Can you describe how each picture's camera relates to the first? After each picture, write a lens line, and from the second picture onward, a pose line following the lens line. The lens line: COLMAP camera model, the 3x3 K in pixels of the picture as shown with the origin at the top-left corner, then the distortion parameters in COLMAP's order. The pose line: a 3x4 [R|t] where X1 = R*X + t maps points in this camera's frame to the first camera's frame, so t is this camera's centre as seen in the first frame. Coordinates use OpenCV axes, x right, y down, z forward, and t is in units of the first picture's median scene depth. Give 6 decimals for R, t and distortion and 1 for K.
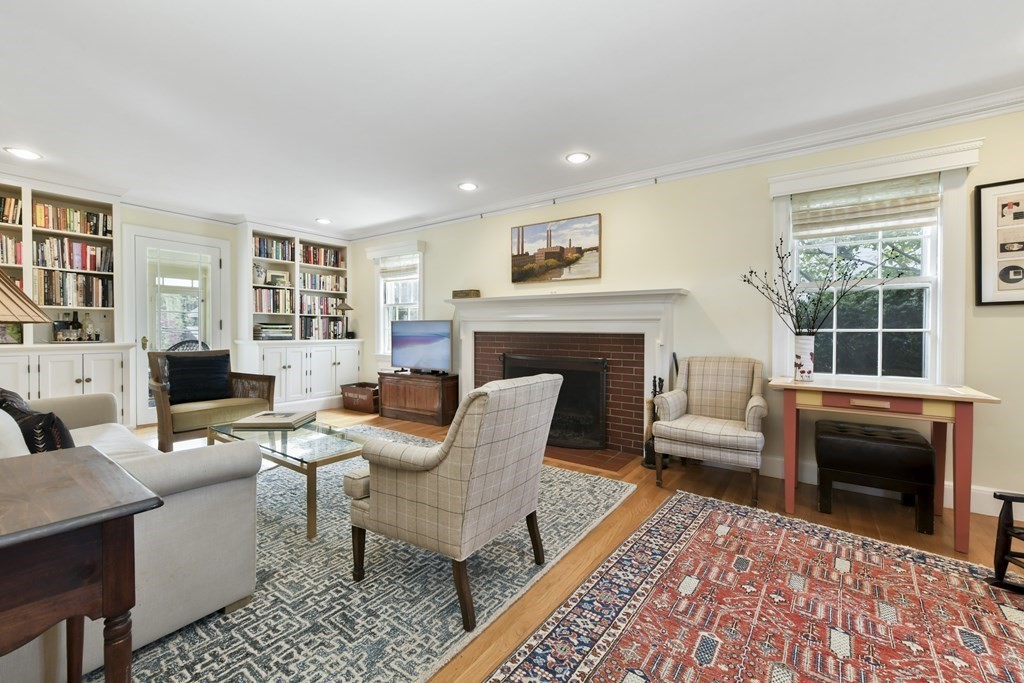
lens RADIAL K [[415.2, 0, 518.0], [0, 415.2, 335.8], [0, 0, 1]] dist [0.000600, 0.000219]
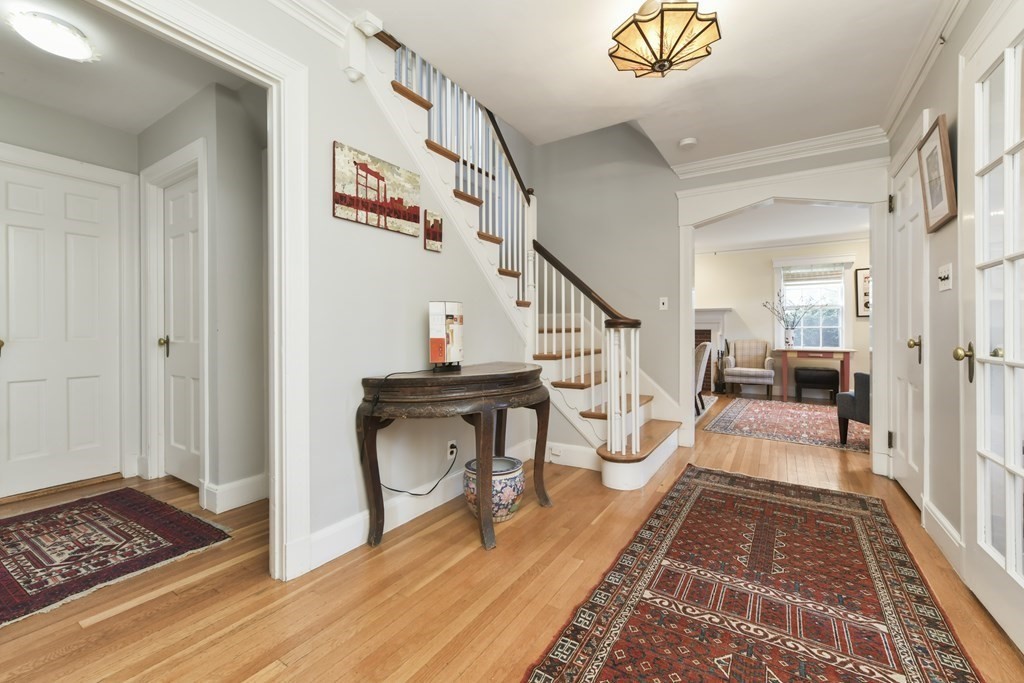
lens RADIAL K [[415.2, 0, 518.0], [0, 415.2, 335.8], [0, 0, 1]] dist [0.000600, 0.000219]
pose [[0.998727, -0.007096, 0.049944, -0.655980], [0.007293, 0.999966, -0.003763, 0.022120], [-0.049915, 0.004122, 0.998745, -0.865613]]
